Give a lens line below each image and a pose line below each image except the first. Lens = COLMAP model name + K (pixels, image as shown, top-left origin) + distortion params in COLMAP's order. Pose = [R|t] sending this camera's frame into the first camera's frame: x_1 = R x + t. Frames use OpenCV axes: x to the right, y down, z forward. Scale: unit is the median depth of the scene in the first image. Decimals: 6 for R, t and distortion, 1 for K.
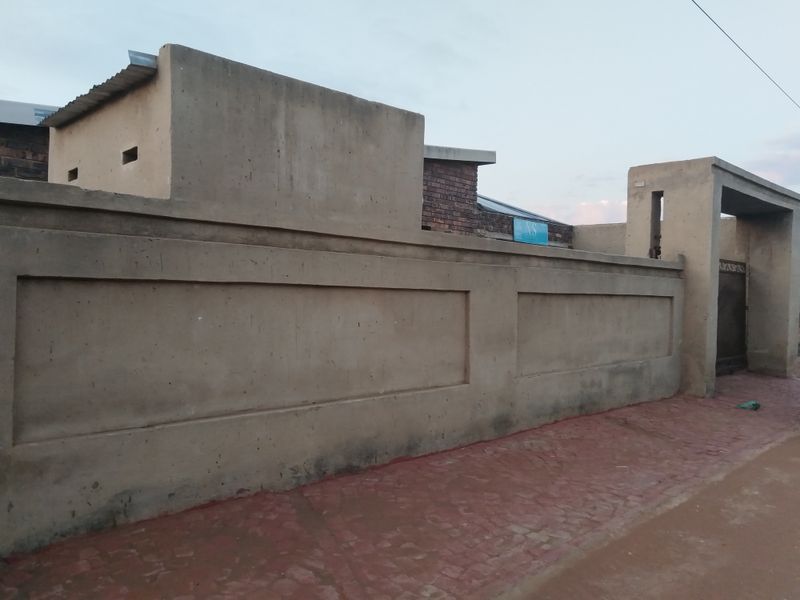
lens RADIAL K [[628.4, 0, 399.8], [0, 628.4, 299.8], [0, 0, 1]] dist [0.009977, -0.012868]
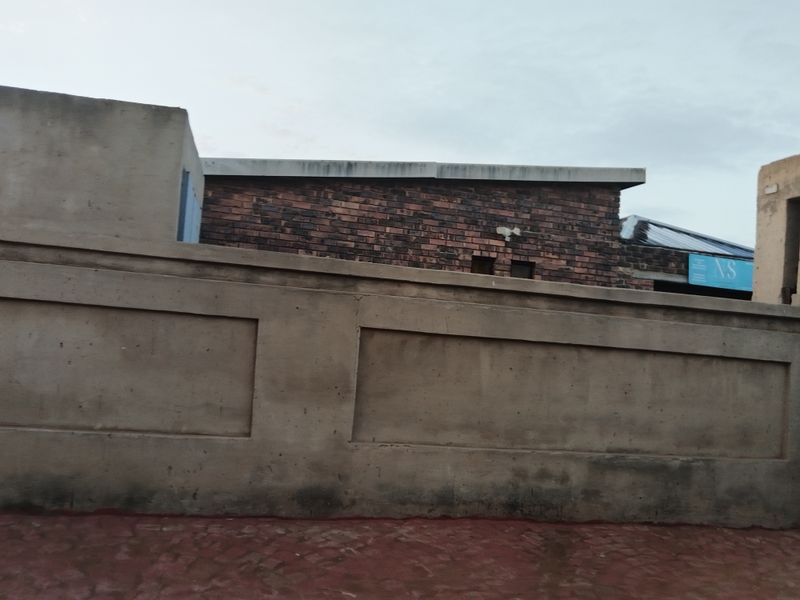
lens RADIAL K [[628.4, 0, 400.3], [0, 628.4, 299.6], [0, 0, 1]] dist [0.009977, -0.012868]
pose [[0.841902, 0.020813, -0.539229, 0.654681], [-0.069049, 0.995197, -0.069394, 0.003716], [0.535195, 0.095656, 0.839295, 0.402067]]
